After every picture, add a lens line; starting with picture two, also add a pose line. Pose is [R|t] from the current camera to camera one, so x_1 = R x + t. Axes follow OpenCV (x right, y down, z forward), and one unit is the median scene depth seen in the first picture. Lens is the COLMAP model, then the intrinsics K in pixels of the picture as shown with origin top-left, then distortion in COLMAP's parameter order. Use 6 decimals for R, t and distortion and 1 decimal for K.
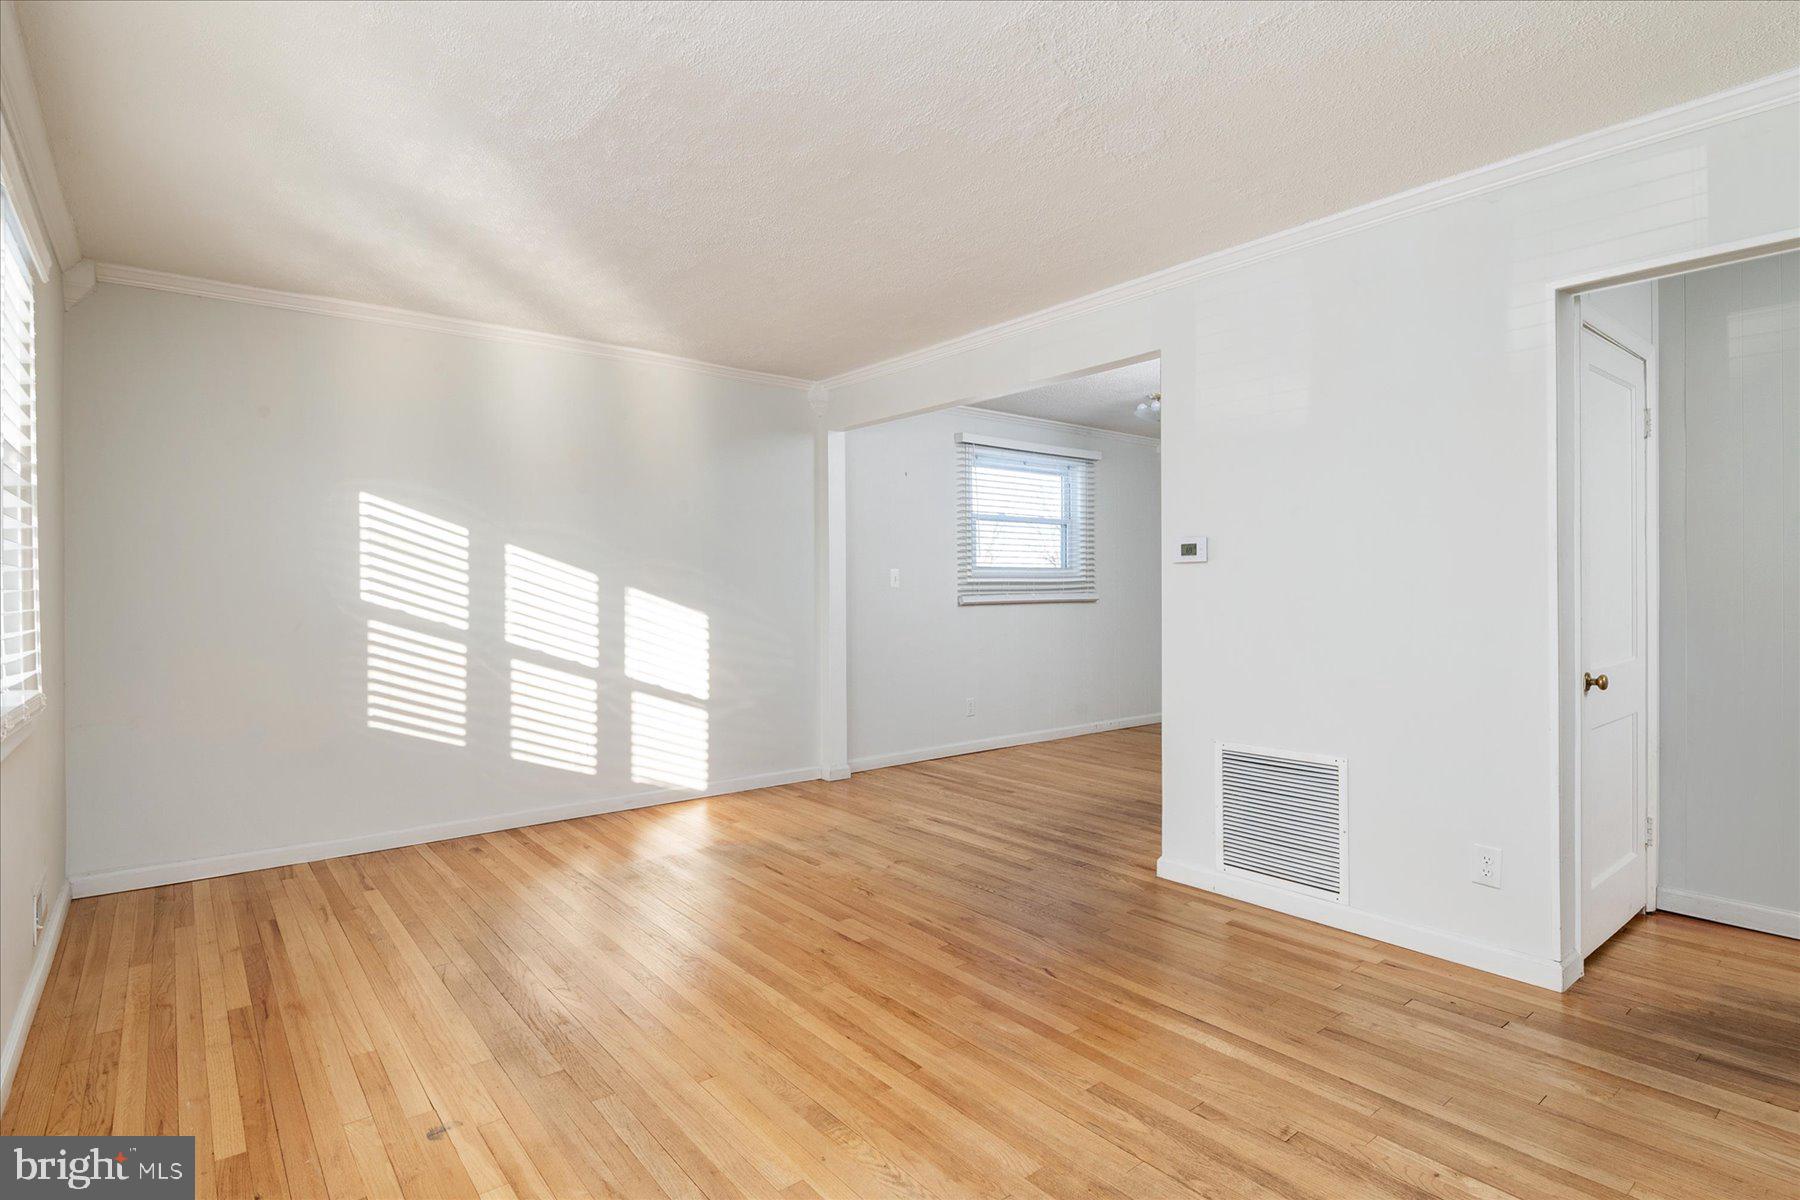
lens RADIAL K [[895.0, 0, 898.5], [0, 895.0, 582.1], [0, 0, 1]] dist [0.003436, -0.010344]
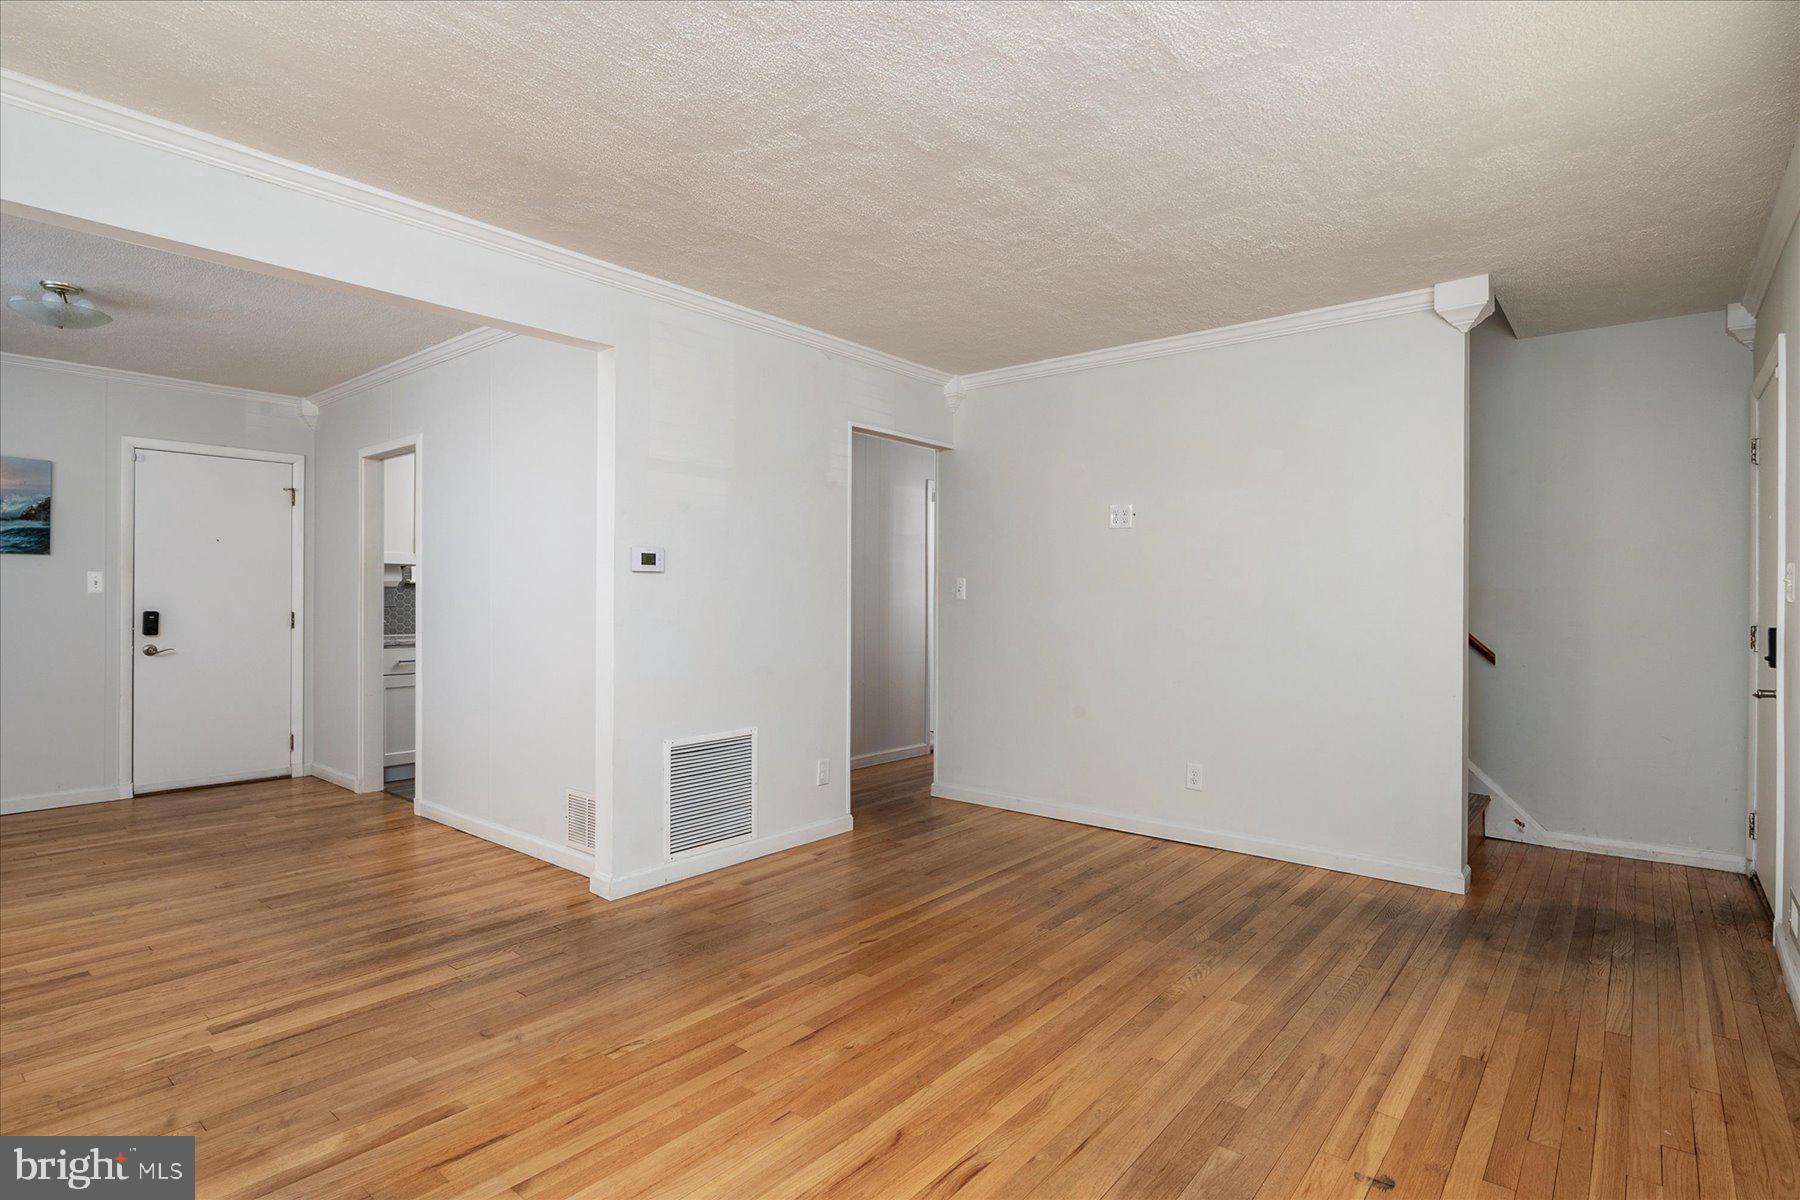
lens RADIAL K [[897.0, 0, 900.0], [0, 897.0, 600.0], [0, 0, 1]] dist [0.003254, -0.010925]
pose [[-0.195393, -0.001232, 0.980724, -0.861362], [-0.009846, 0.999951, -0.000706, 0.009607], [-0.980676, -0.009794, -0.195396, 1.087883]]
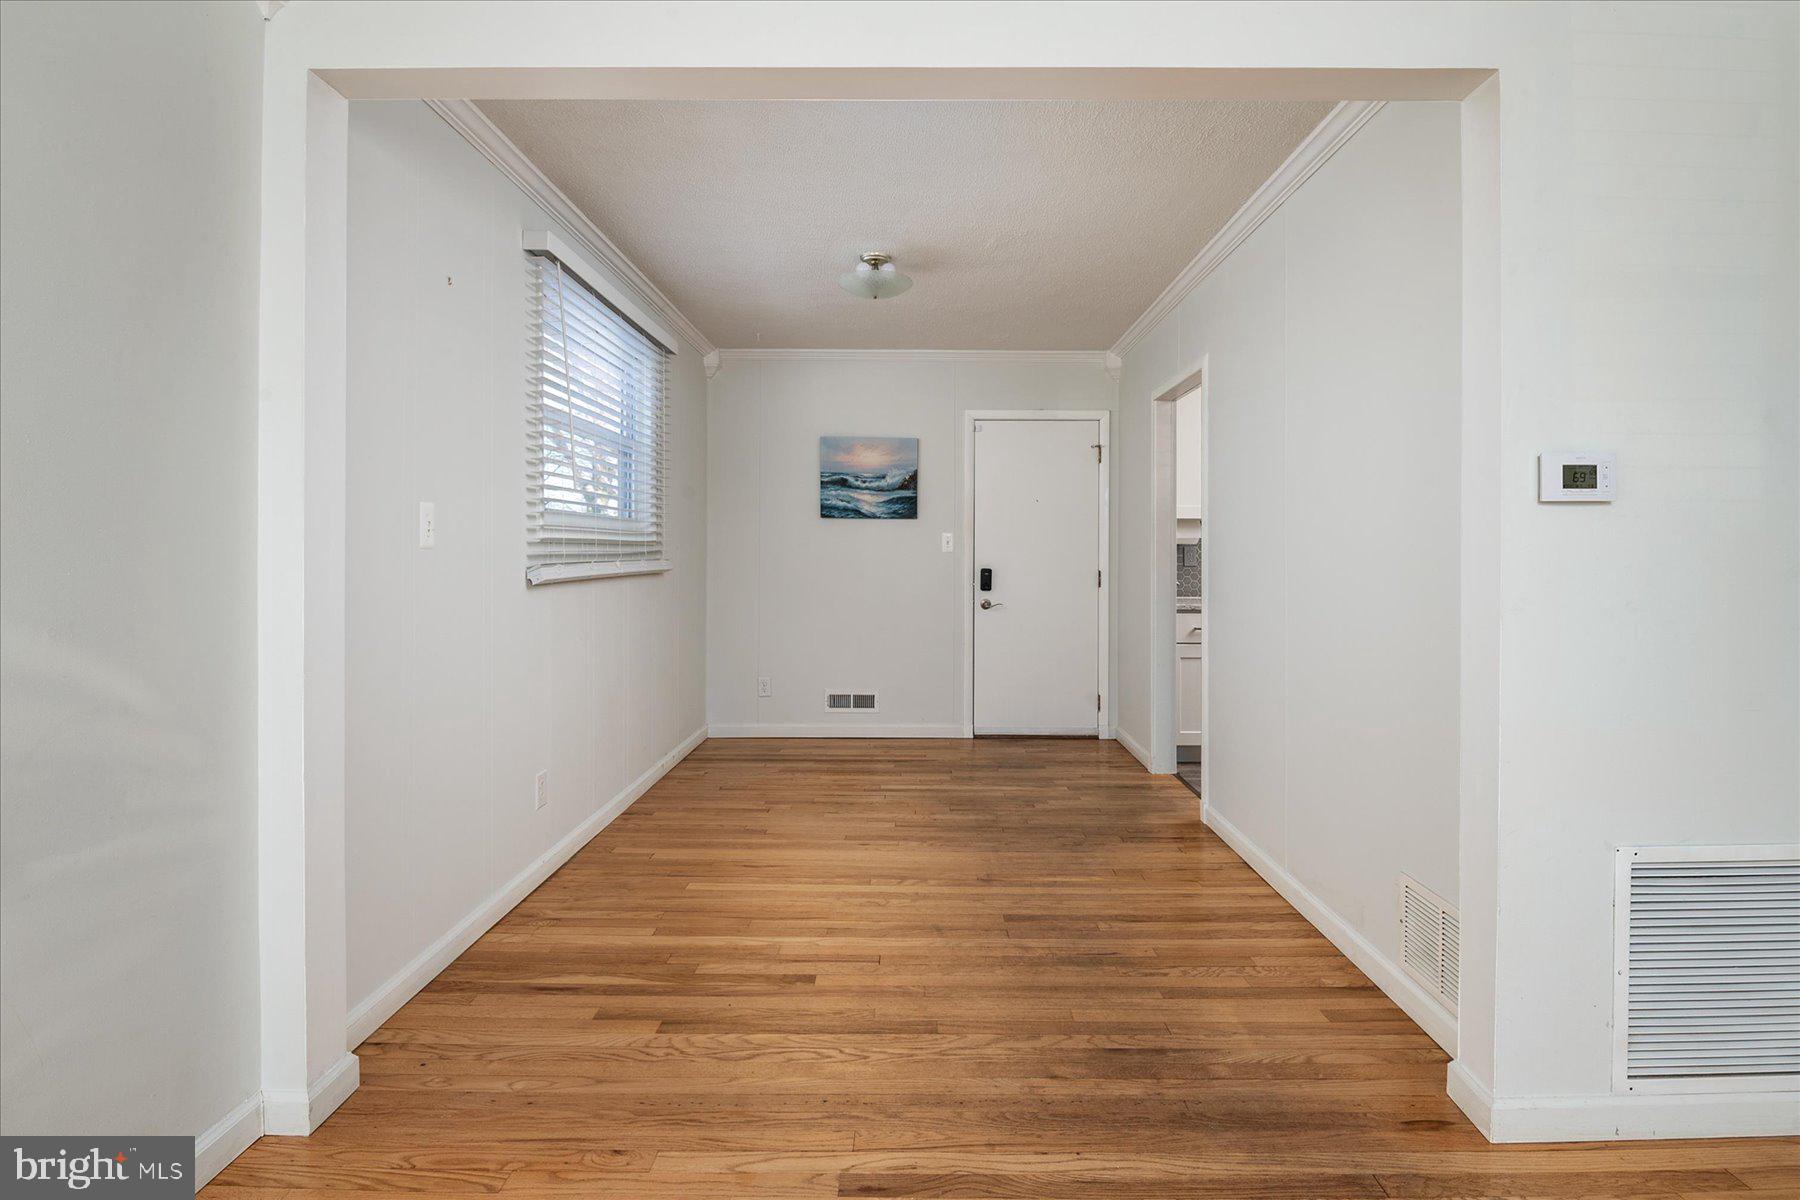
lens RADIAL K [[833.5, 0, 921.1], [0, 833.5, 550.5], [0, 0, 1]] dist [-0.001283, -0.006839]
pose [[0.628541, 0.007689, 0.777738, -0.319241], [-0.009535, 0.999952, -0.002180, 0.011639], [-0.777718, -0.006046, 0.628584, 1.176994]]
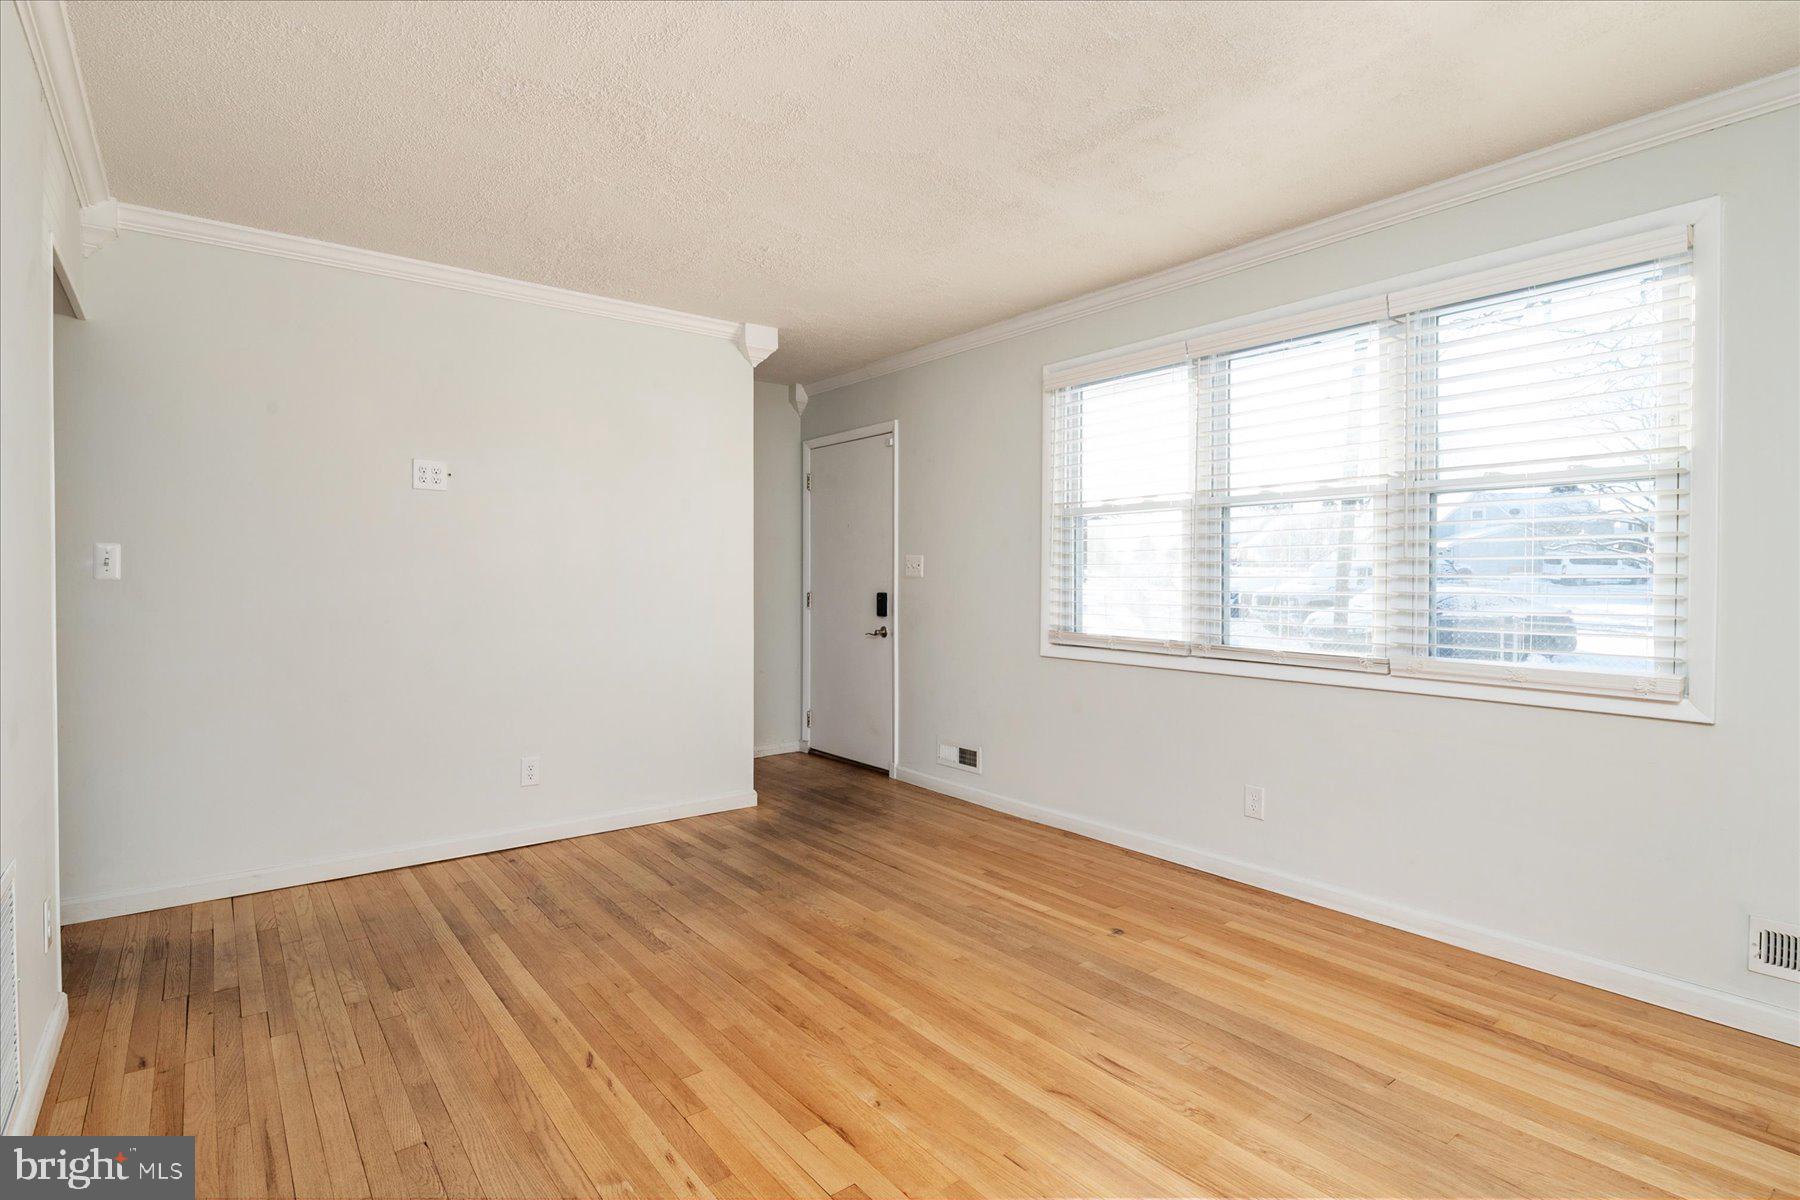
lens RADIAL K [[895.0, 0, 898.5], [0, 895.0, 582.1], [0, 0, 1]] dist [0.003436, -0.010344]
pose [[-0.999813, 0.003326, 0.019025, -0.111859], [0.003300, 0.999994, -0.001394, 0.013624], [-0.019030, -0.001331, -0.999818, 1.641198]]
